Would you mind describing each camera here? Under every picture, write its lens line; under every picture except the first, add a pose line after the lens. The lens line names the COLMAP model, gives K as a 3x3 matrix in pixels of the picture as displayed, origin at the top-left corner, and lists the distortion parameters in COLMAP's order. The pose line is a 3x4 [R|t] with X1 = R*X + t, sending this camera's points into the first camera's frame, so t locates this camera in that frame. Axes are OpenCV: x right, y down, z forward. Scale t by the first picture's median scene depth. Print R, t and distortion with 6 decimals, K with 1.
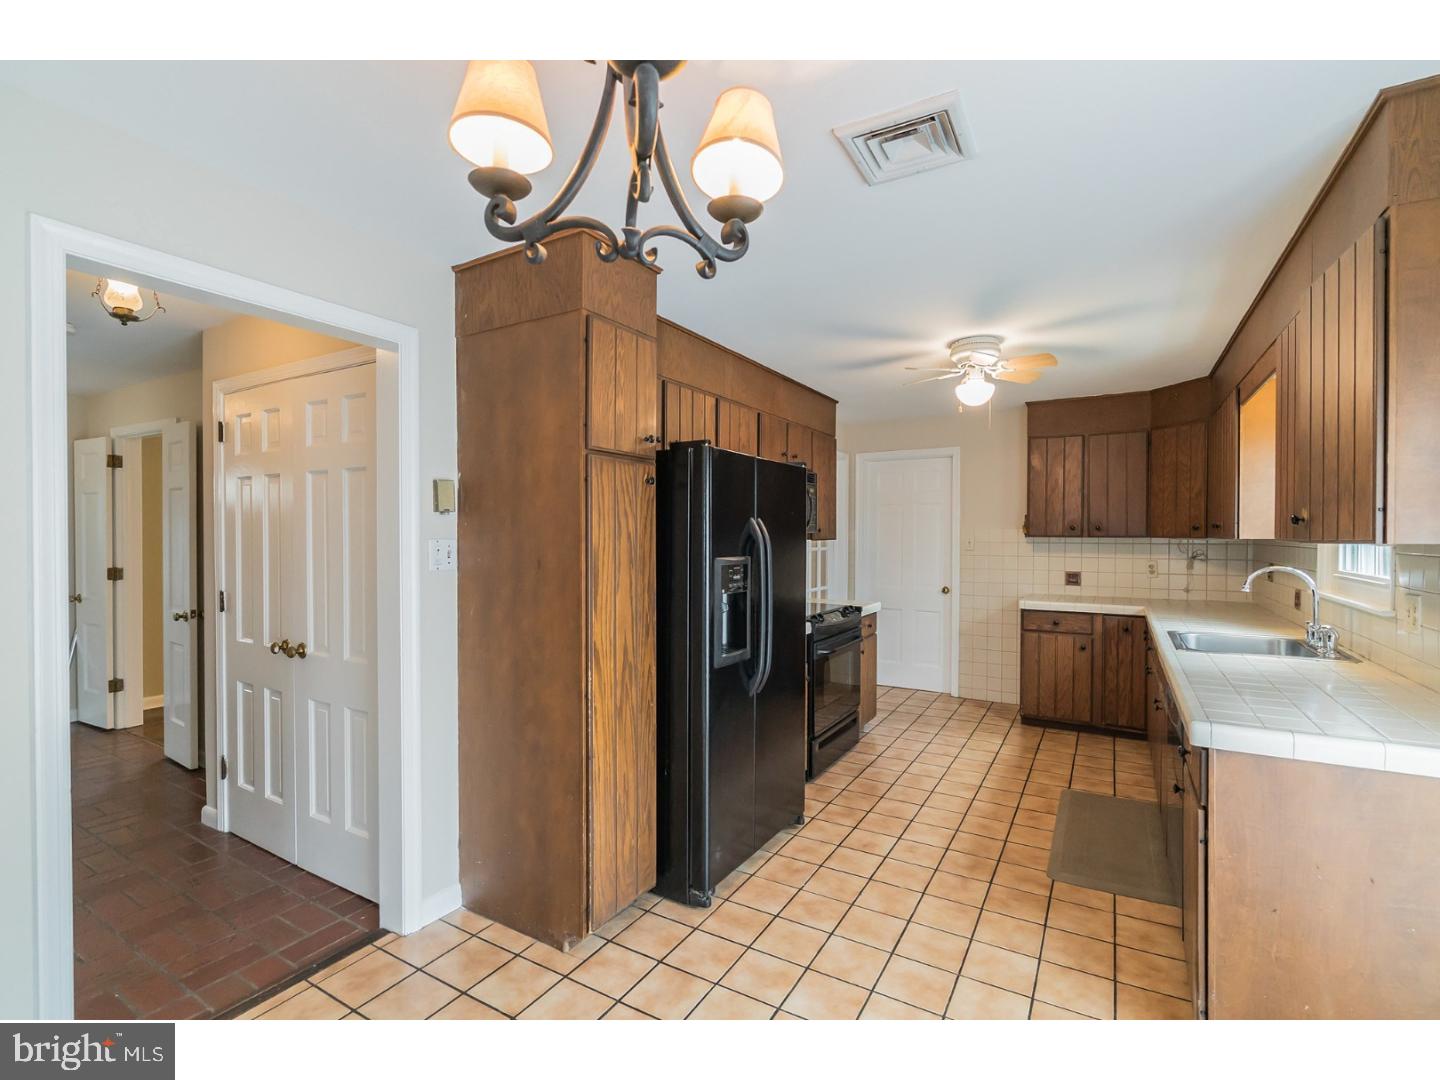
lens RADIAL K [[659.8, 0, 720.0], [0, 659.8, 540.0], [0, 0, 1]] dist [-0.029149, 0.000659]
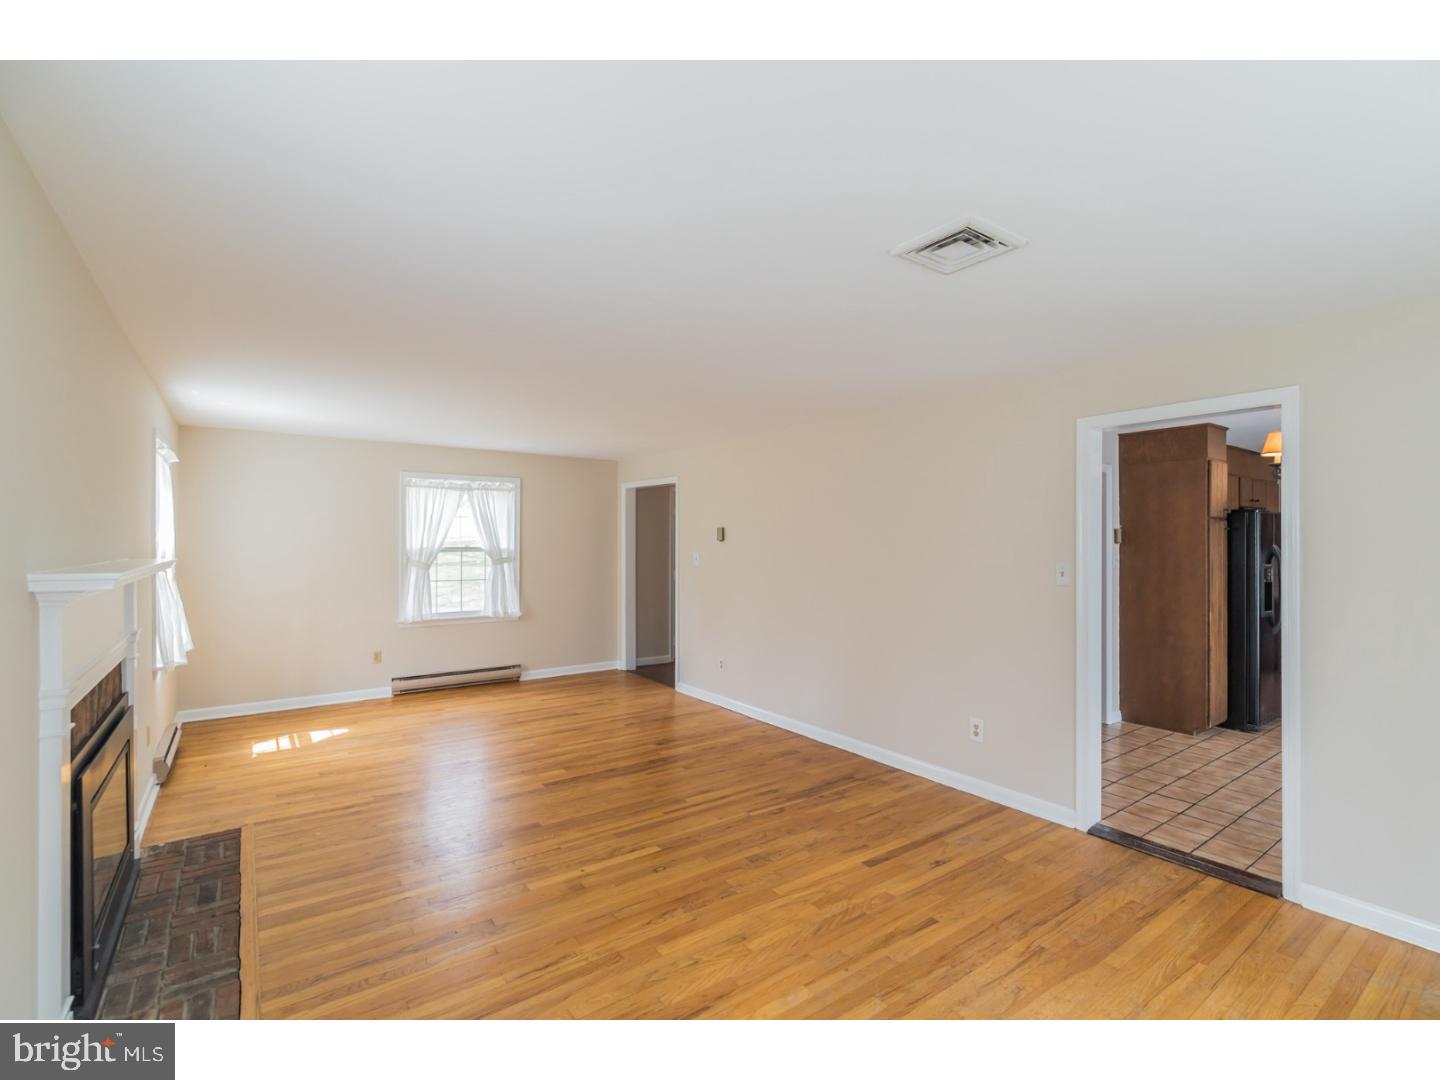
lens RADIAL K [[659.8, 0, 720.0], [0, 659.8, 540.0], [0, 0, 1]] dist [-0.029149, 0.000659]
pose [[0.918124, -0.002164, -0.396287, -0.777675], [-0.002375, 0.999937, -0.010964, -0.025239], [0.396286, 0.011007, 0.918061, -1.584450]]
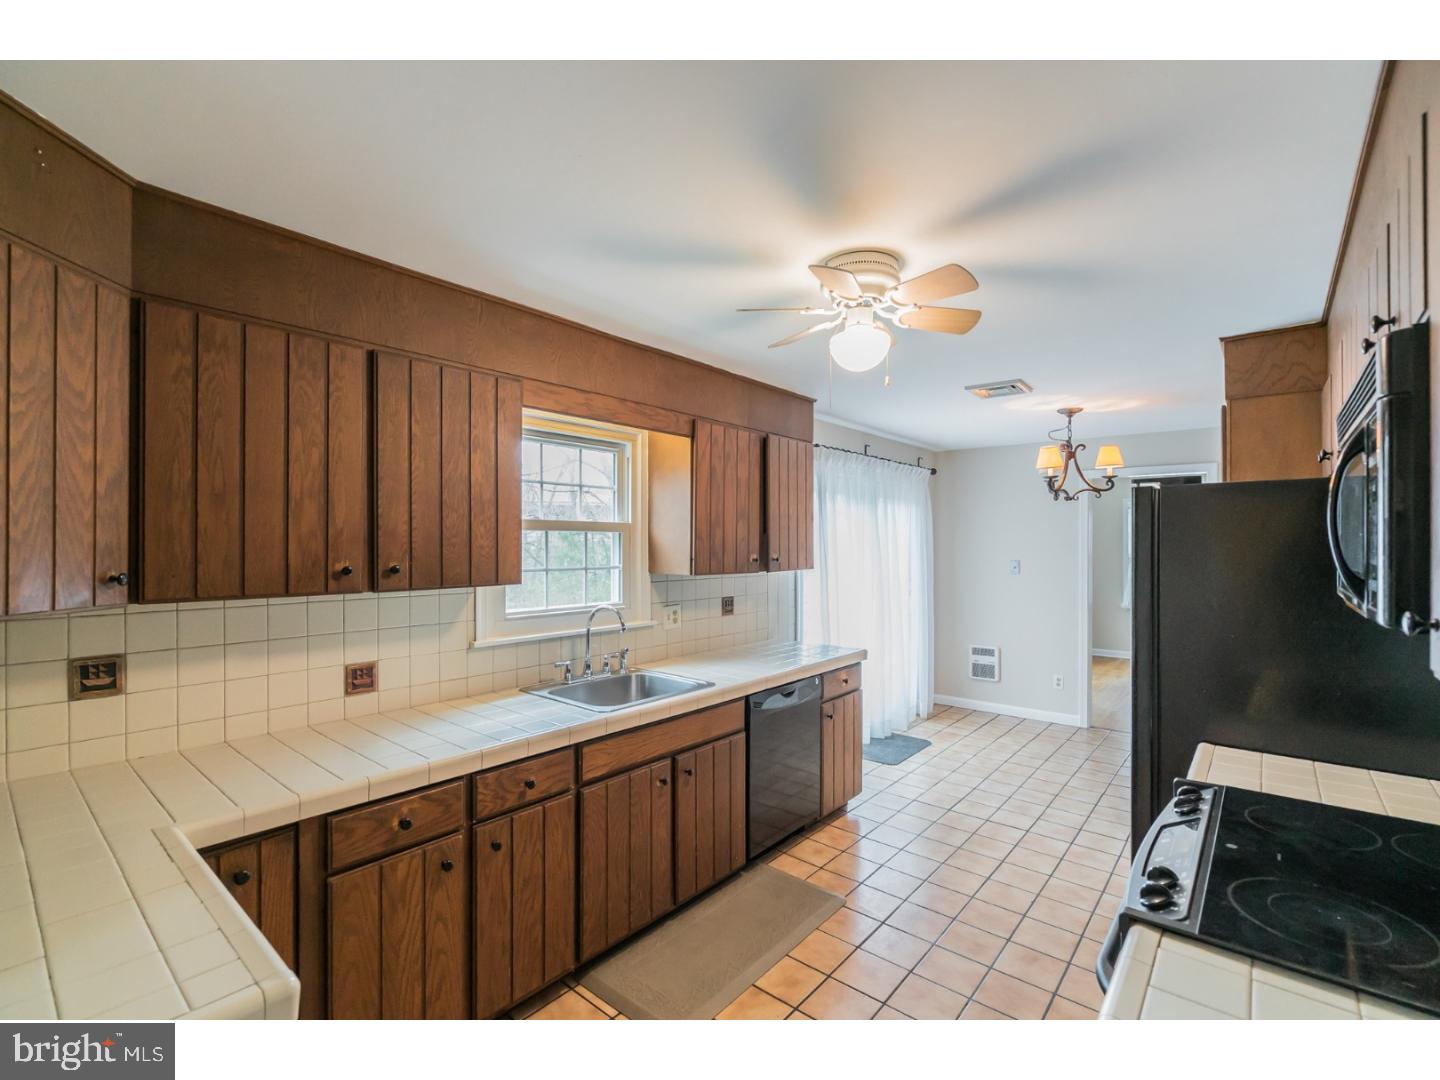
lens RADIAL K [[659.8, 0, 720.0], [0, 659.8, 540.0], [0, 0, 1]] dist [-0.029149, 0.000659]
pose [[-0.986544, -0.003481, 0.163461, 0.595070], [-0.004015, 0.999988, -0.002932, -0.067419], [-0.163449, -0.003549, -0.986545, 2.309121]]
